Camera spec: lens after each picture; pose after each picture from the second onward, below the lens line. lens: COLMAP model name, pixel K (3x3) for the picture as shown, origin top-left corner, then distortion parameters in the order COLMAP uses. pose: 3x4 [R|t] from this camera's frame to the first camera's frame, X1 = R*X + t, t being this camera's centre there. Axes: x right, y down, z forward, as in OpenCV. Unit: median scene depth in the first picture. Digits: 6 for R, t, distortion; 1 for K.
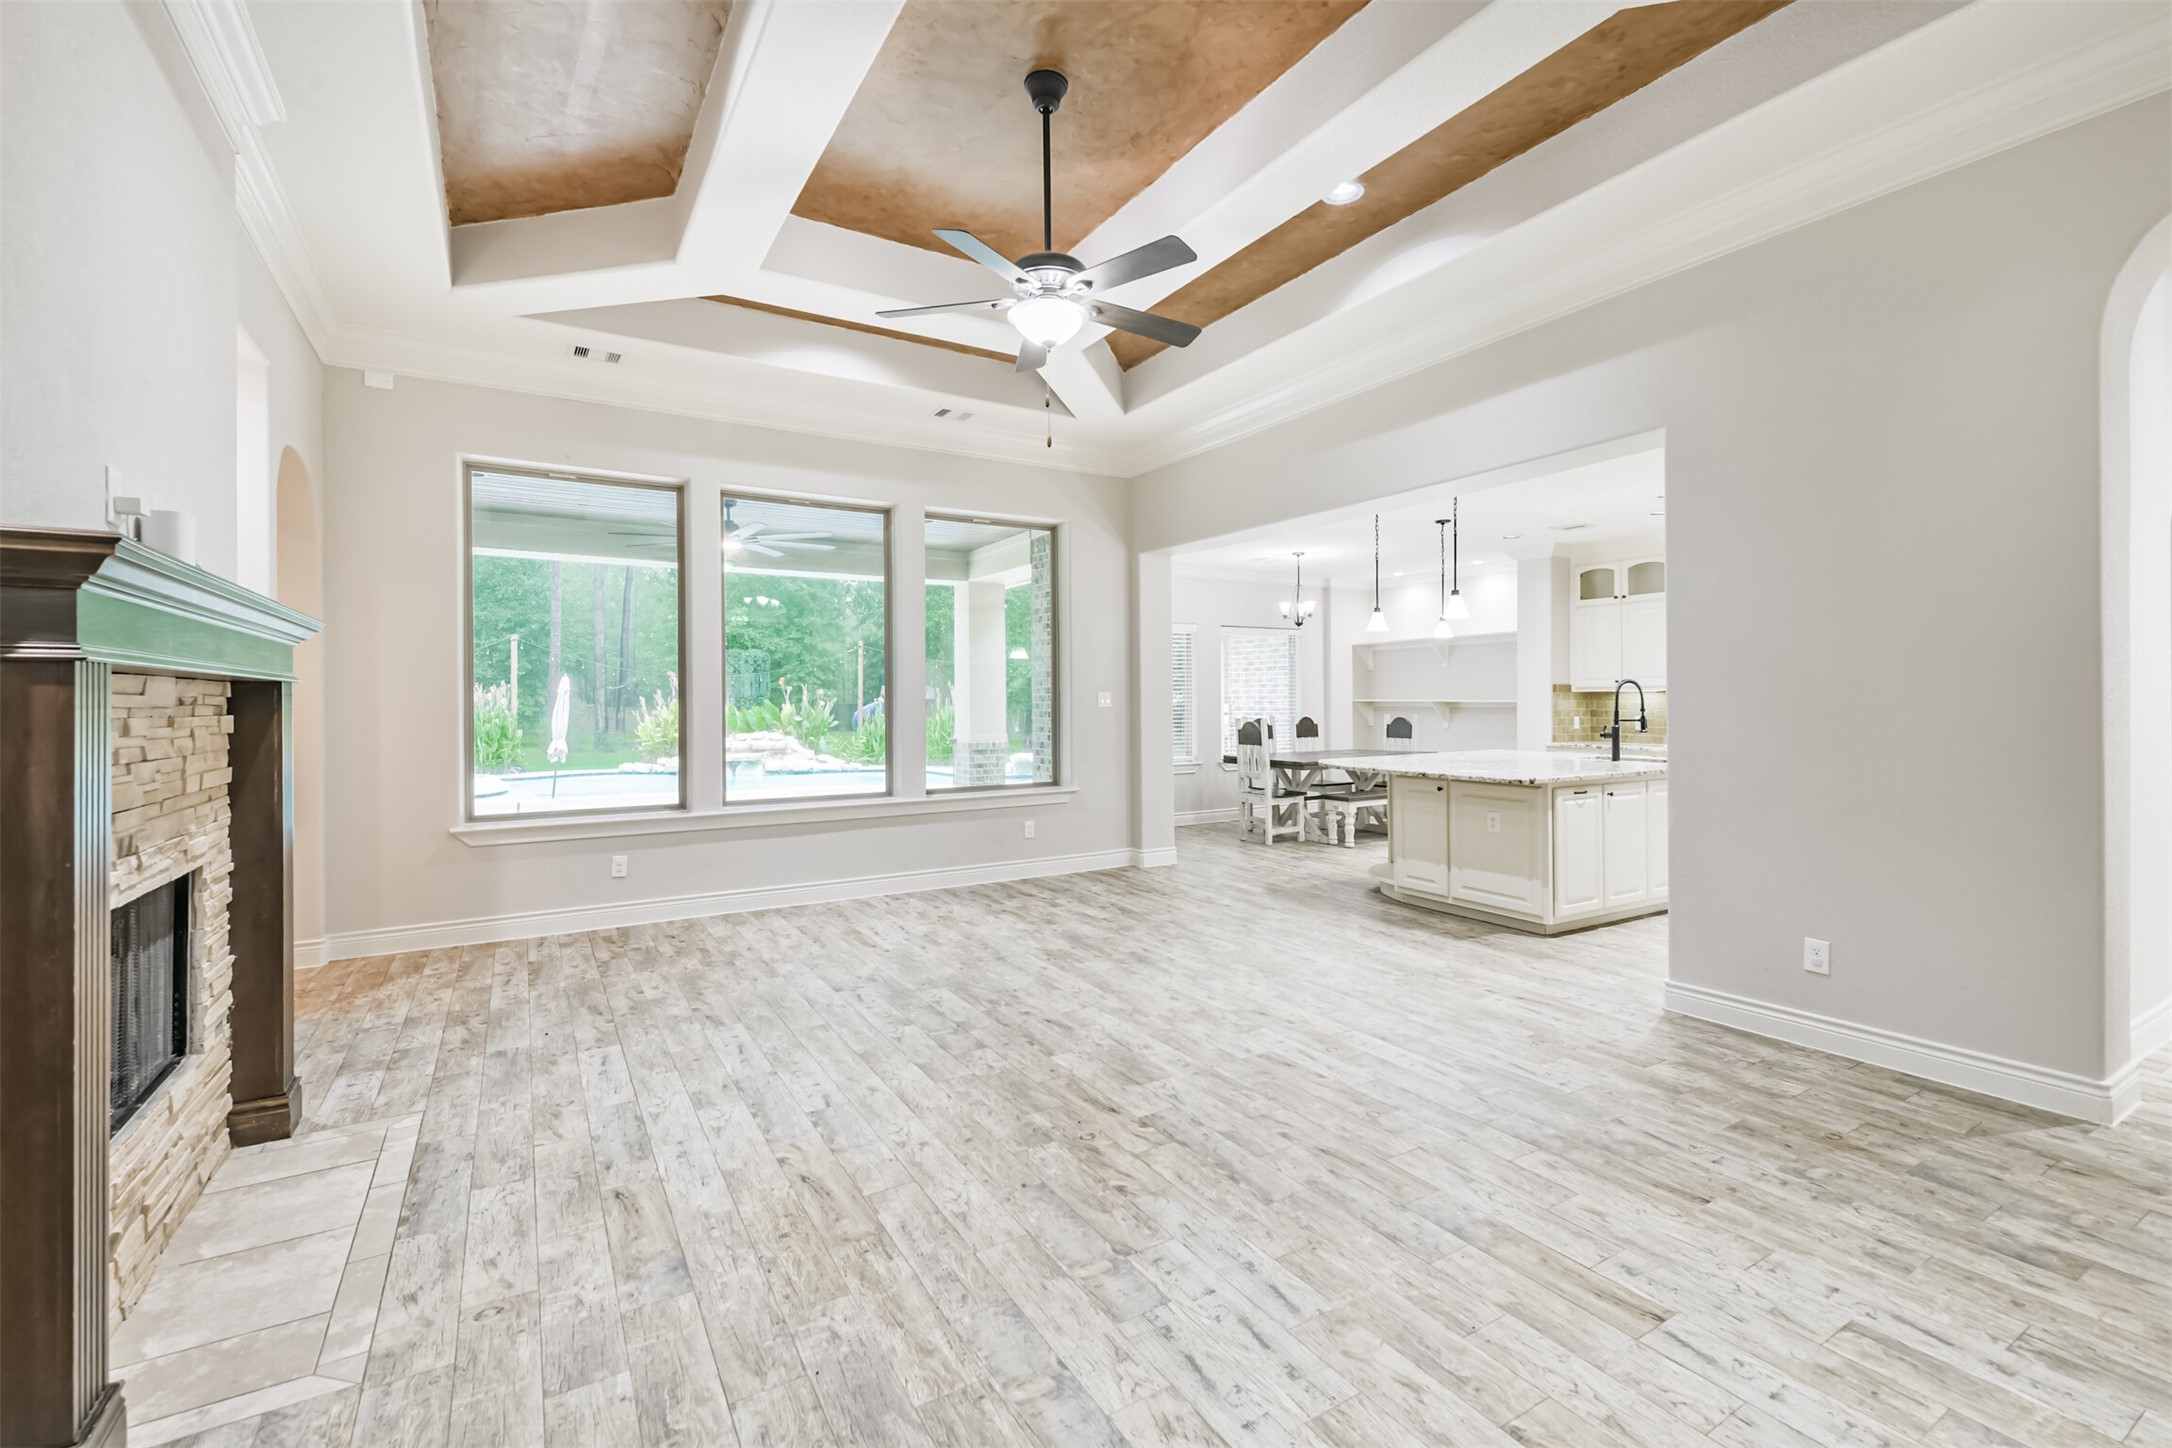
lens RADIAL K [[938.1, 0, 1091.7], [0, 938.1, 717.8], [0, 0, 1]] dist [0.022611, -0.006568]
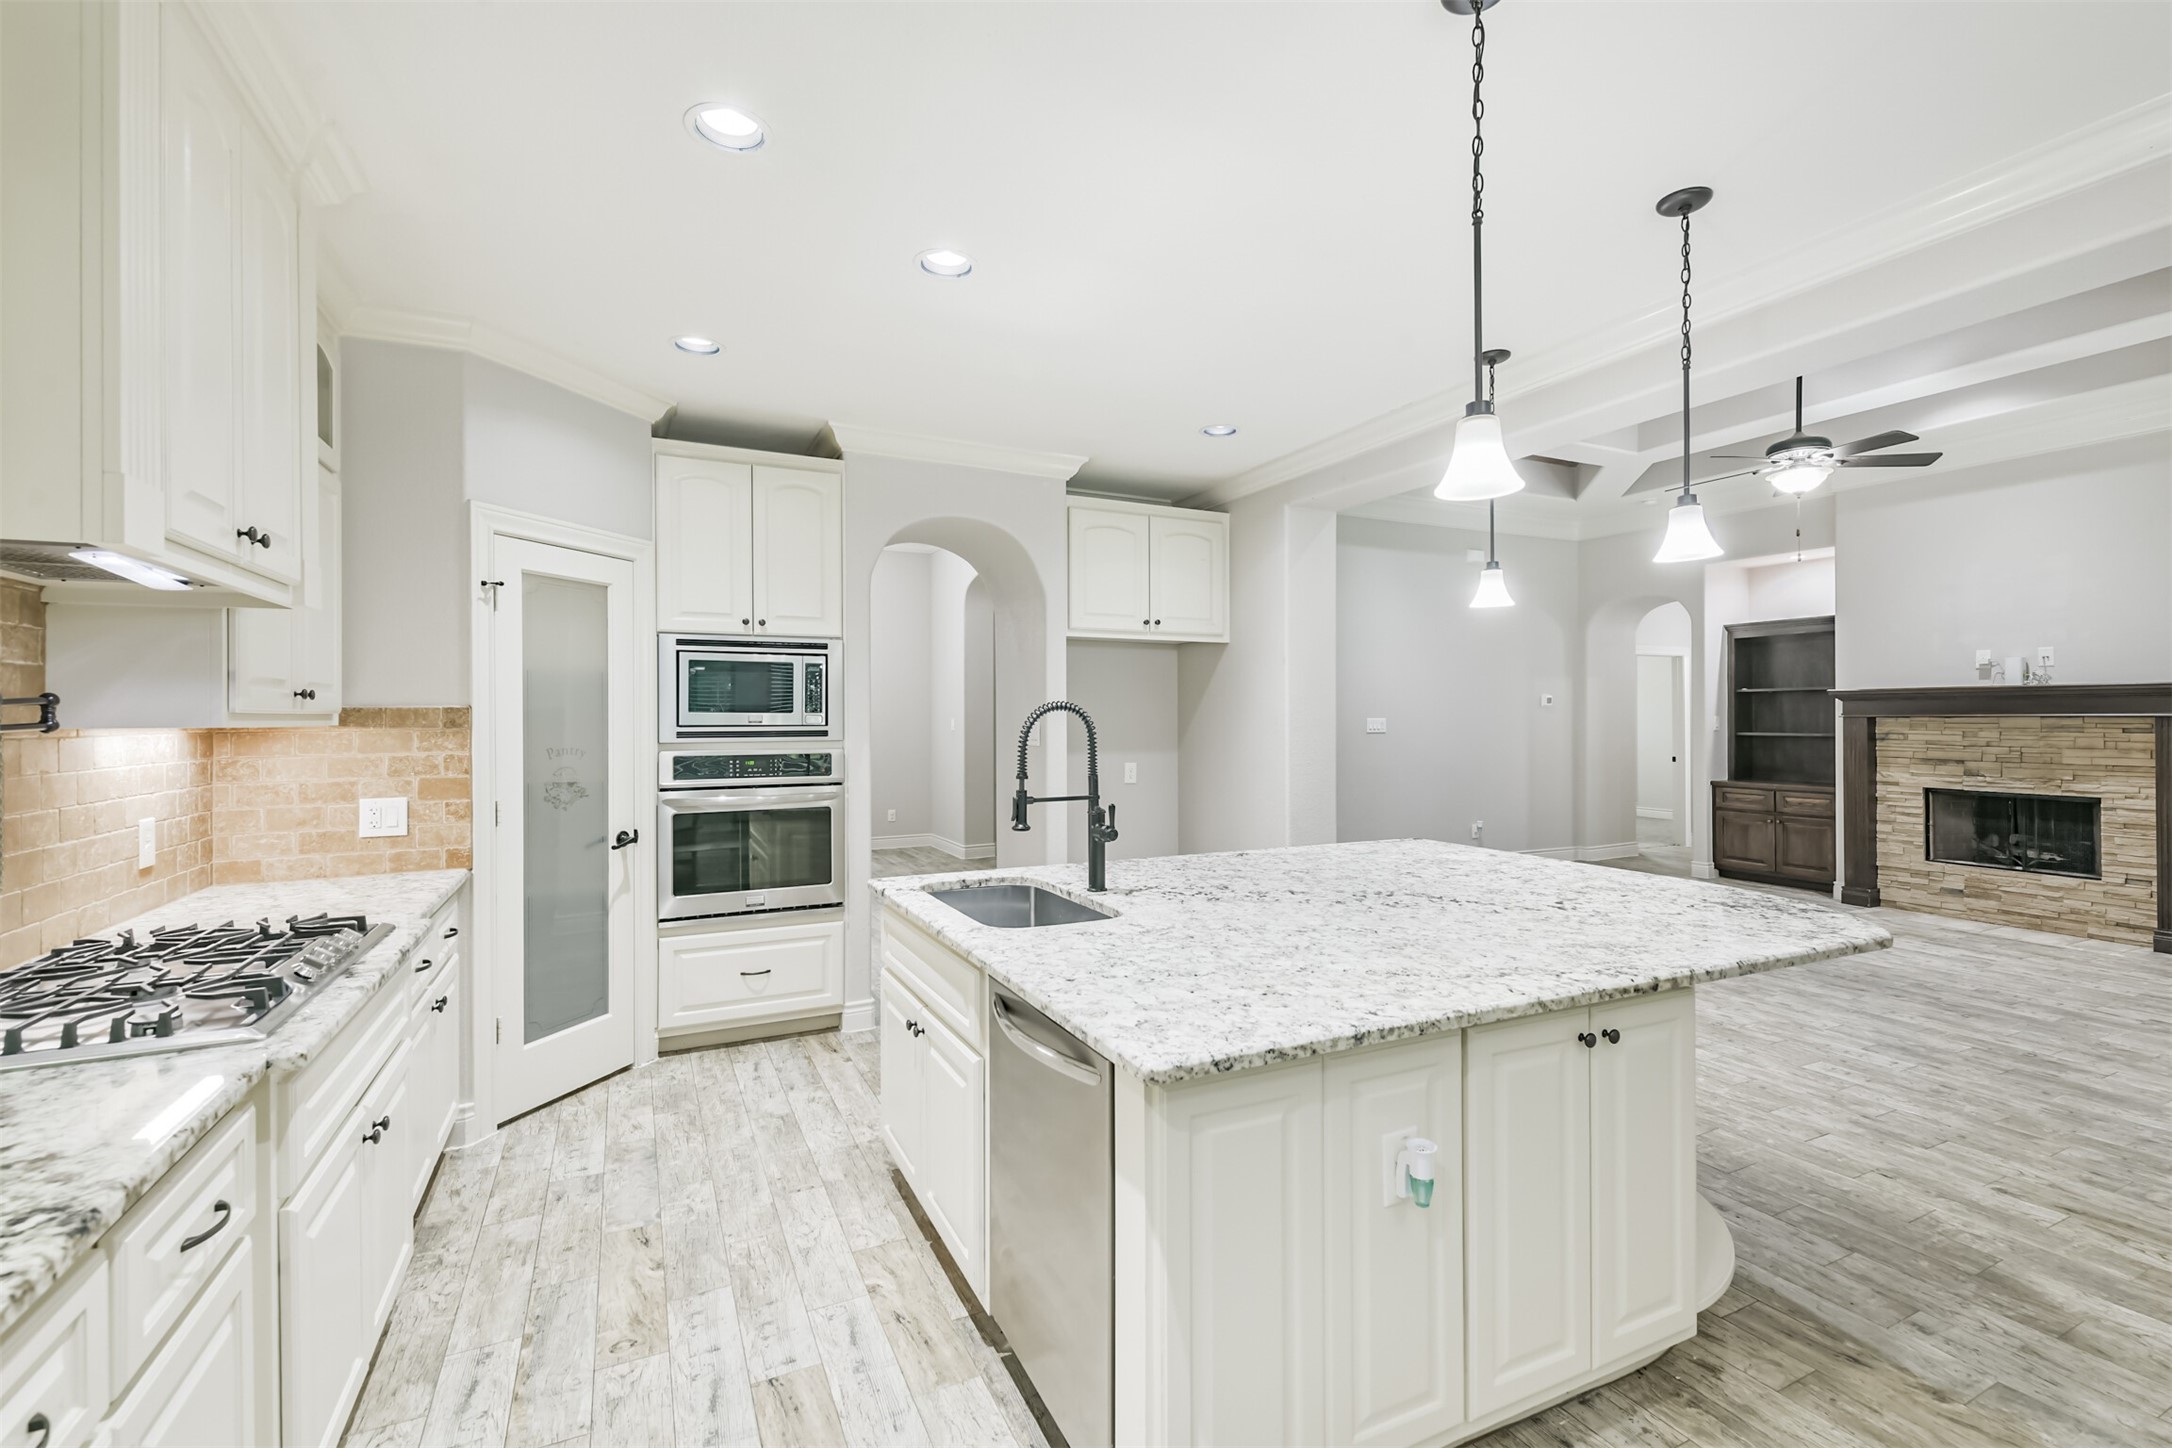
lens RADIAL K [[938.1, 0, 1120.7], [0, 938.1, 718.6], [0, 0, 1]] dist [0.022611, -0.006568]
pose [[-0.997776, 0.009166, 0.066020, 0.937612], [0.010517, 0.999742, 0.020137, -0.074110], [-0.065818, 0.020787, -0.997615, 2.580262]]
